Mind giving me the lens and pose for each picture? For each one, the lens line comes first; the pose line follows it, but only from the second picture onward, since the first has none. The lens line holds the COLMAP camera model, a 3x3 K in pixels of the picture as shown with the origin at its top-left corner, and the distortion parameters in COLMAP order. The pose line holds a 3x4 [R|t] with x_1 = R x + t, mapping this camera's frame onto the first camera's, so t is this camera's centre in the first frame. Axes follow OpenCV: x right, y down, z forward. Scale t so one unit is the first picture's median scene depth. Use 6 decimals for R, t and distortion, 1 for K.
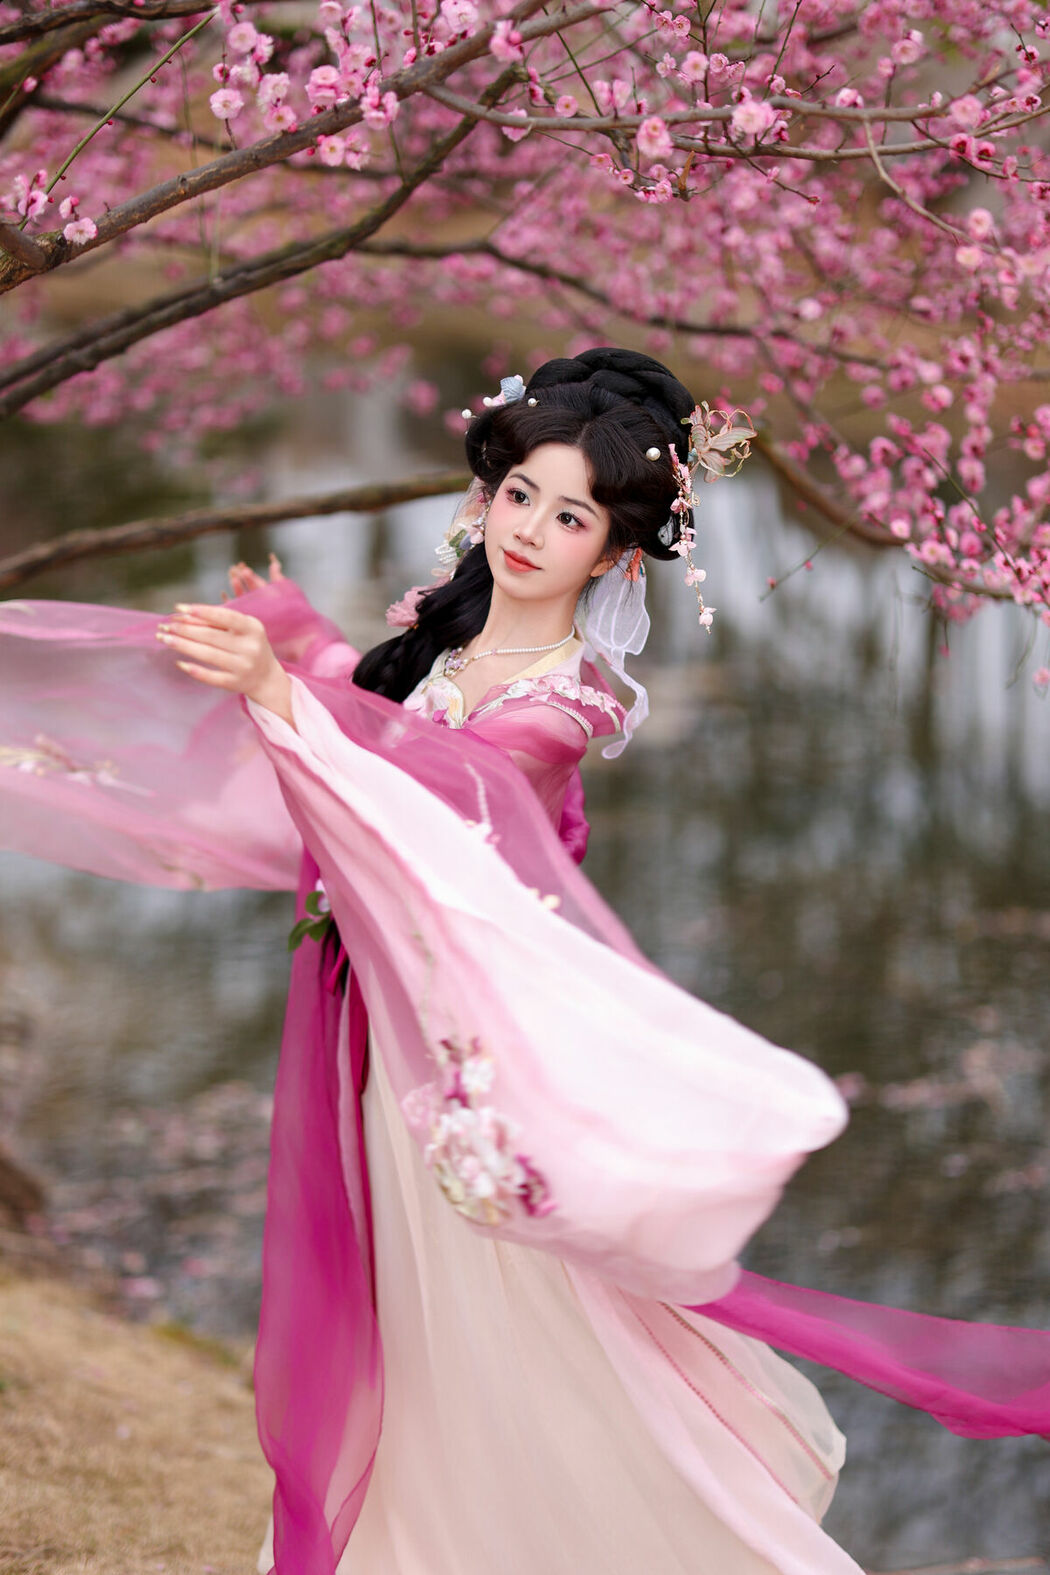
lens RADIAL K [[3874.7, 0, 525.0], [0, 3874.7, 787.5], [0, 0, 1]] dist [-0.027031, 0.334921]
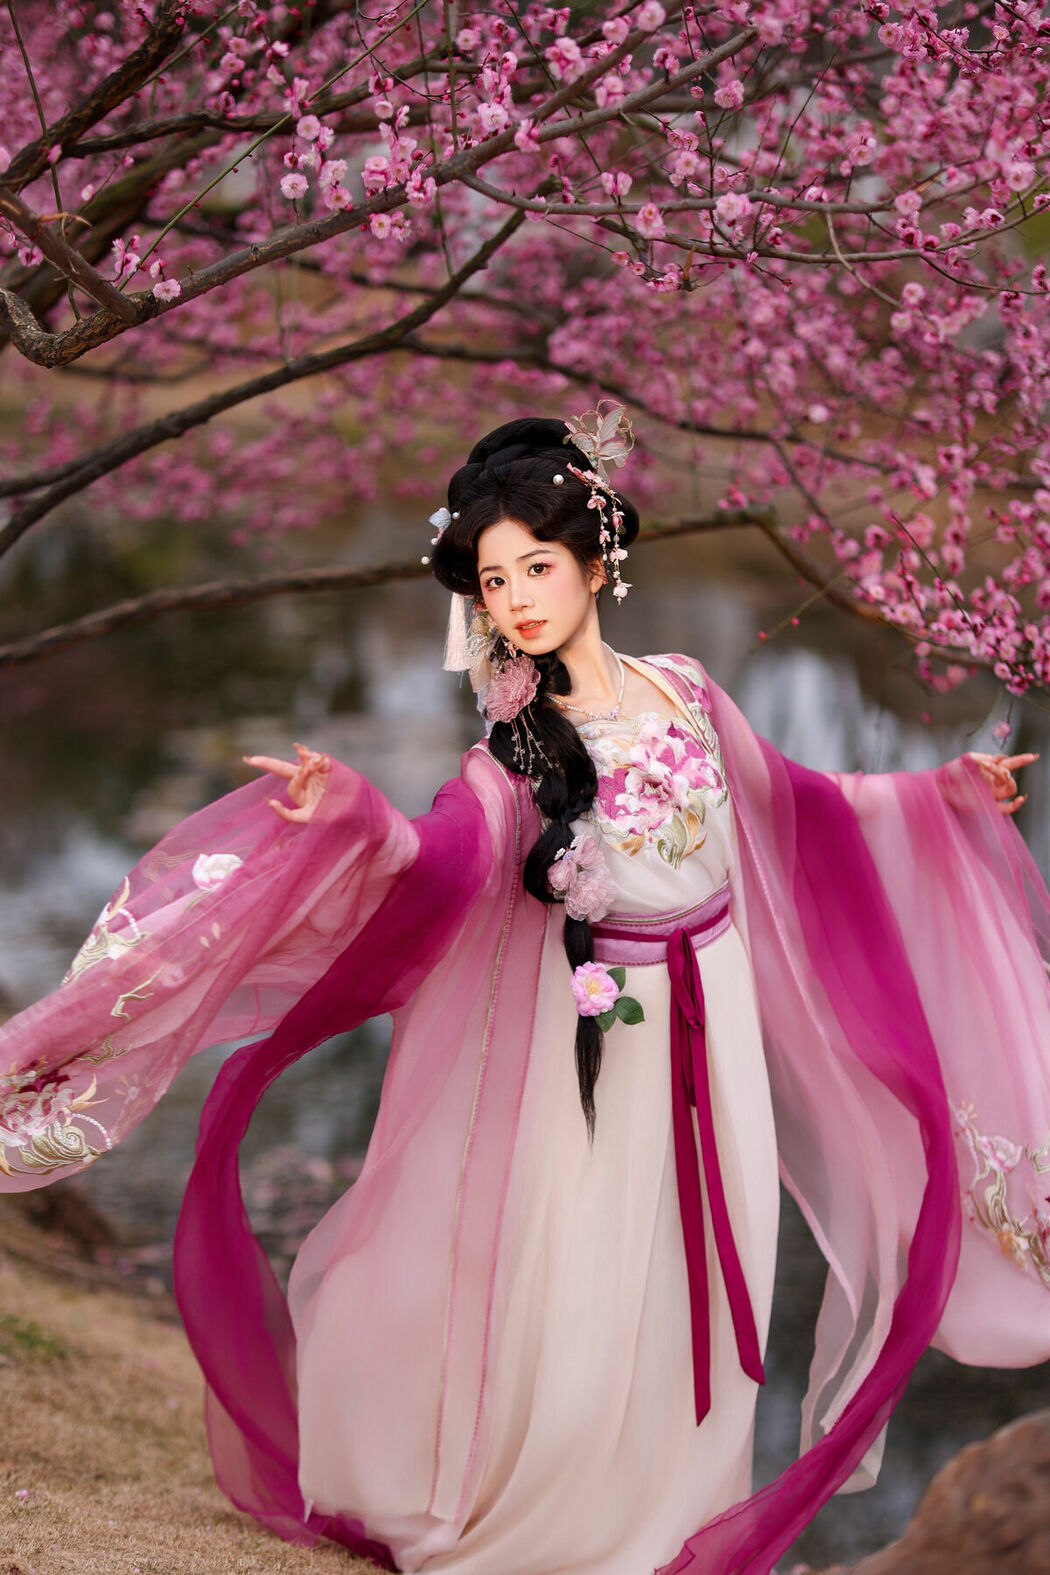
lens RADIAL K [[3835.1, 0, 487.8], [0, 3835.1, 790.5], [0, 0, 1]] dist [0.009968, 0.388052]
pose [[0.998894, 0.033326, -0.033169, 0.022436], [-0.034847, 0.998315, -0.046388, 0.049847], [0.031567, 0.047493, 0.998373, -0.134158]]
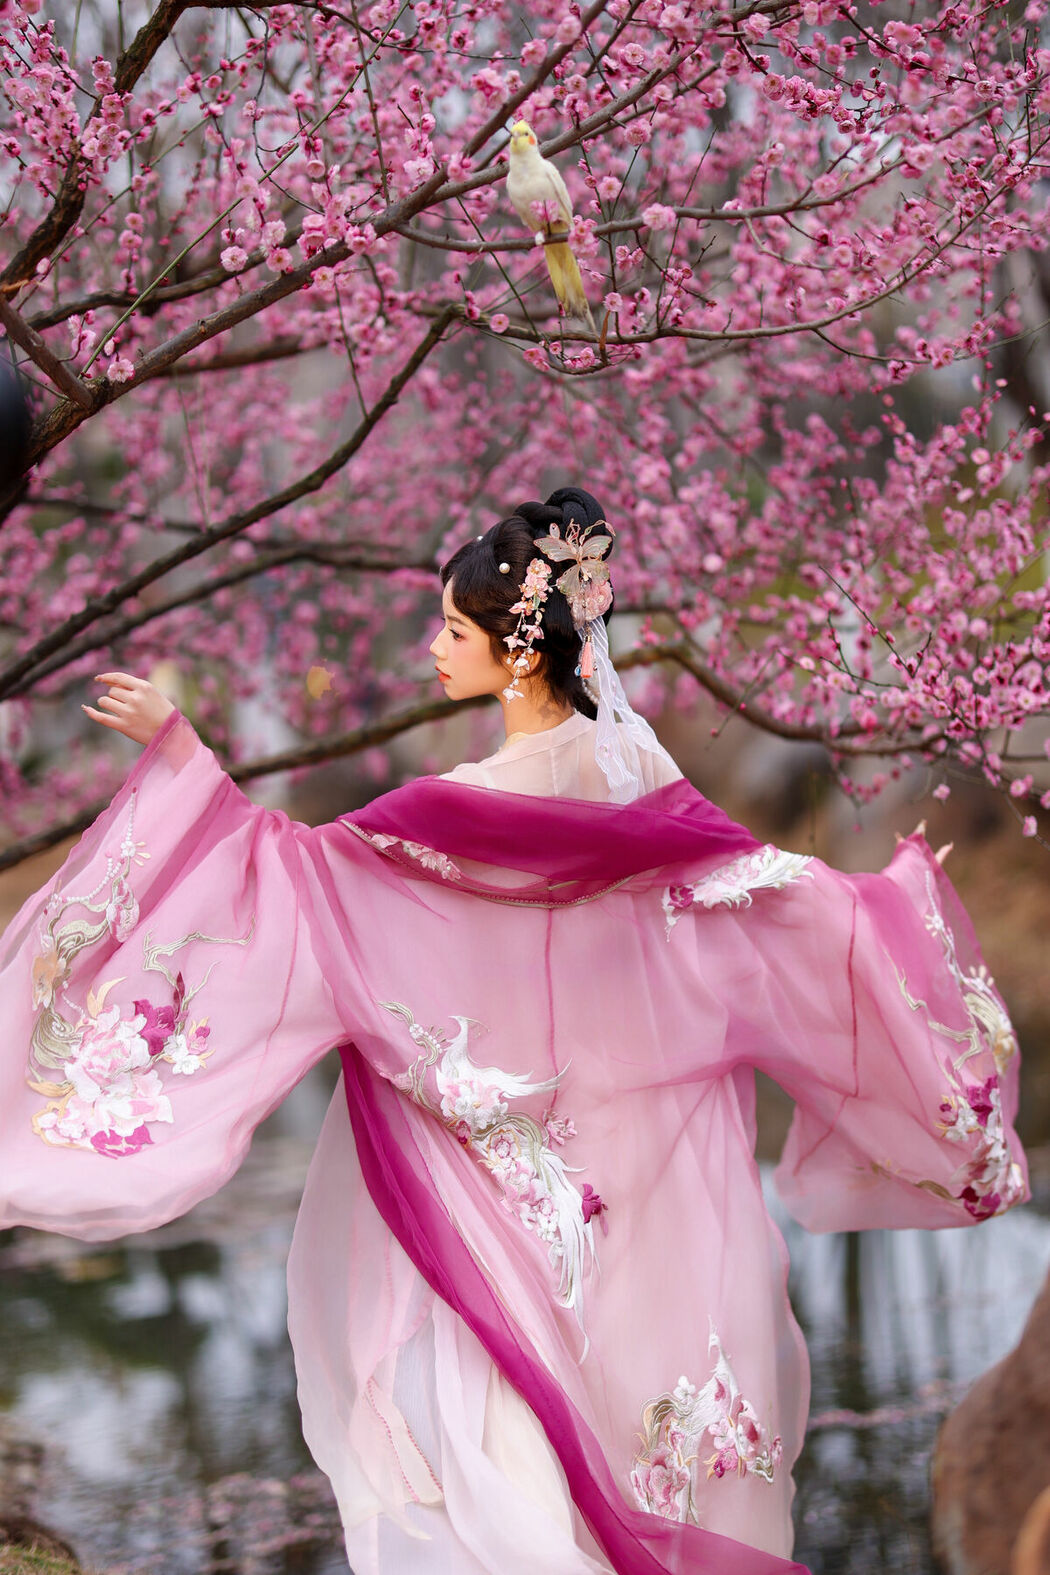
lens RADIAL K [[3837.5, 0, 589.3], [0, 3837.5, 784.0], [0, 0, 1]] dist [0.046786, 0.268617]
pose [[0.995314, -0.083217, 0.049243, -0.031525], [0.090885, 0.978980, -0.182590, 0.182245], [-0.033013, 0.186210, 0.981955, -0.147086]]
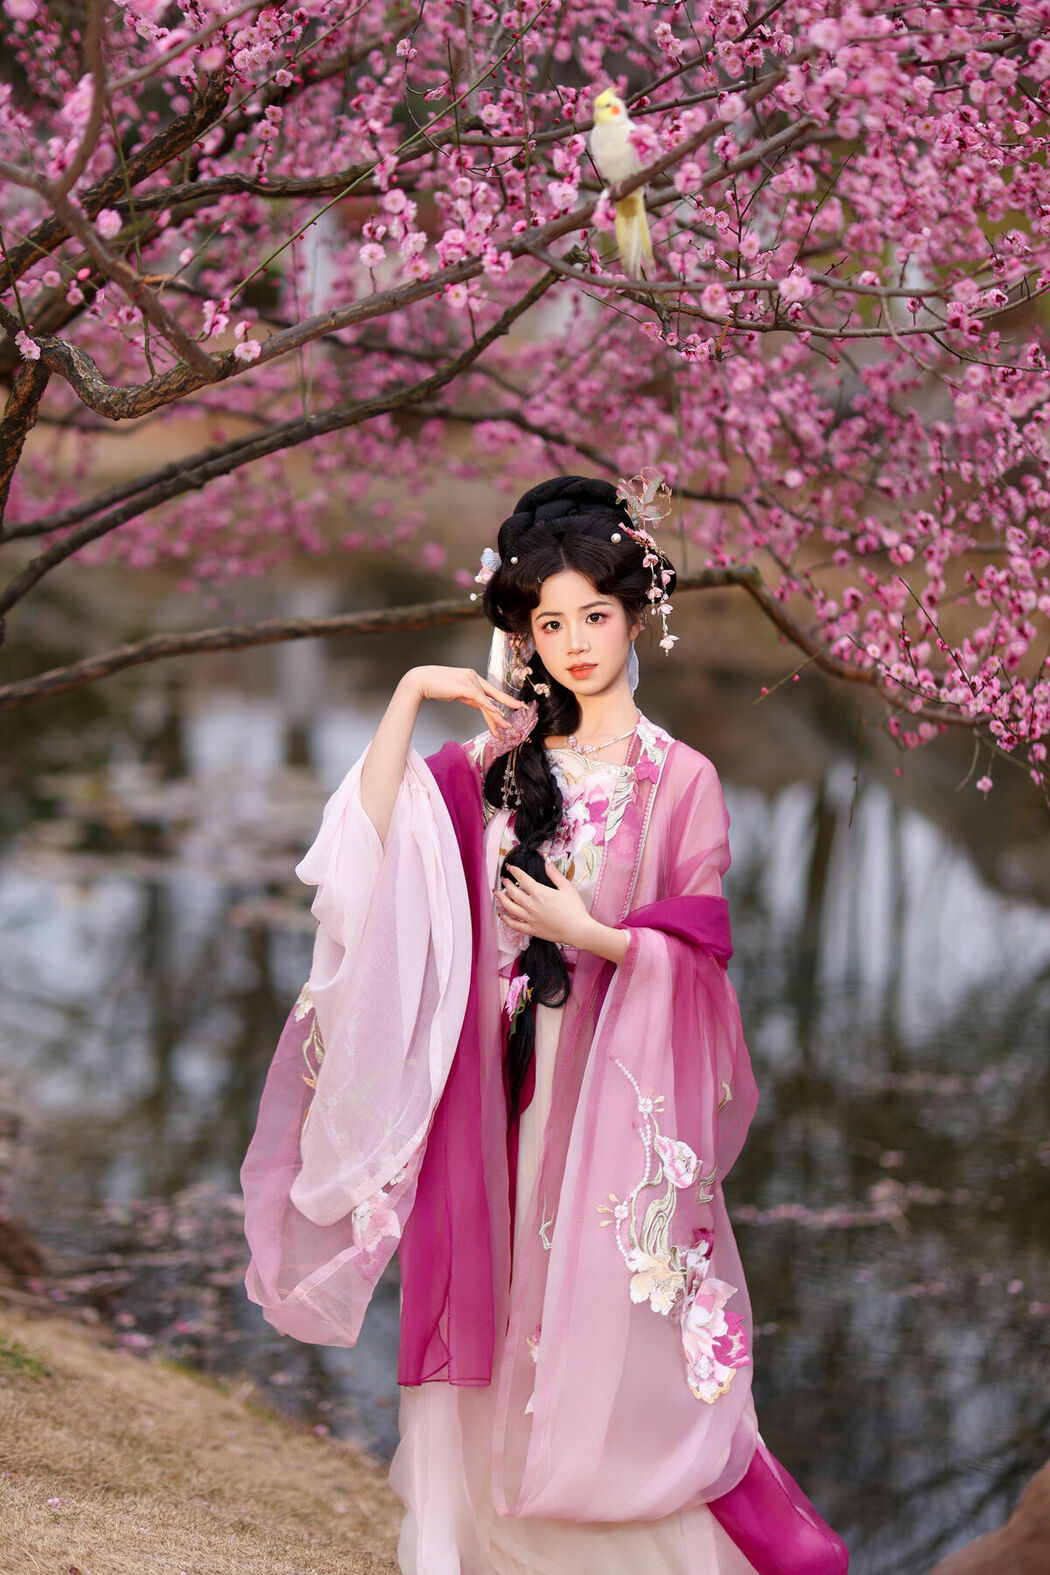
lens RADIAL K [[3828.9, 0, 525.0], [0, 3828.9, 787.5], [0, 0, 1]] dist [0.203318, -0.540890]
pose [[0.998254, 0.051730, 0.028511, -0.044289], [-0.049869, 0.996797, -0.062528, 0.057756], [-0.031654, 0.060997, 0.997636, -0.190936]]
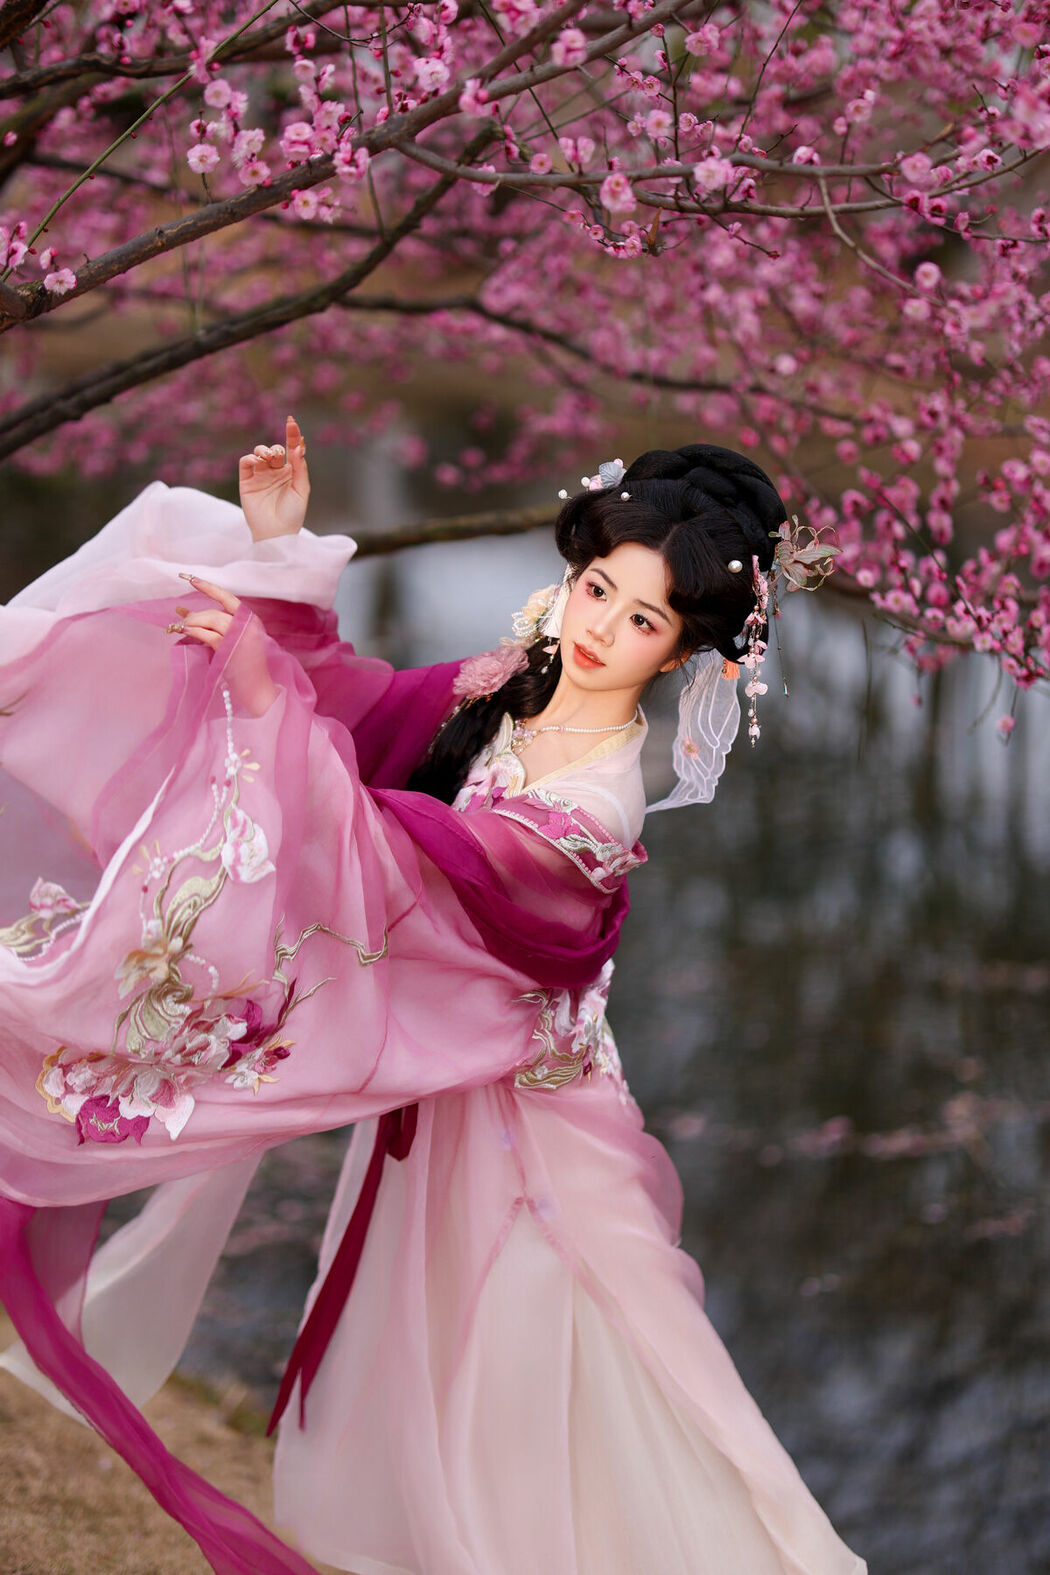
lens RADIAL K [[3857.1, 0, 525.0], [0, 3857.1, 787.5], [0, 0, 1]] dist [-0.006706, 0.739102]
pose [[0.999985, 0.005290, -0.001321, 0.008680], [-0.005310, 0.999866, -0.015456, 0.004932], [0.001239, 0.015463, 0.999880, -0.018761]]
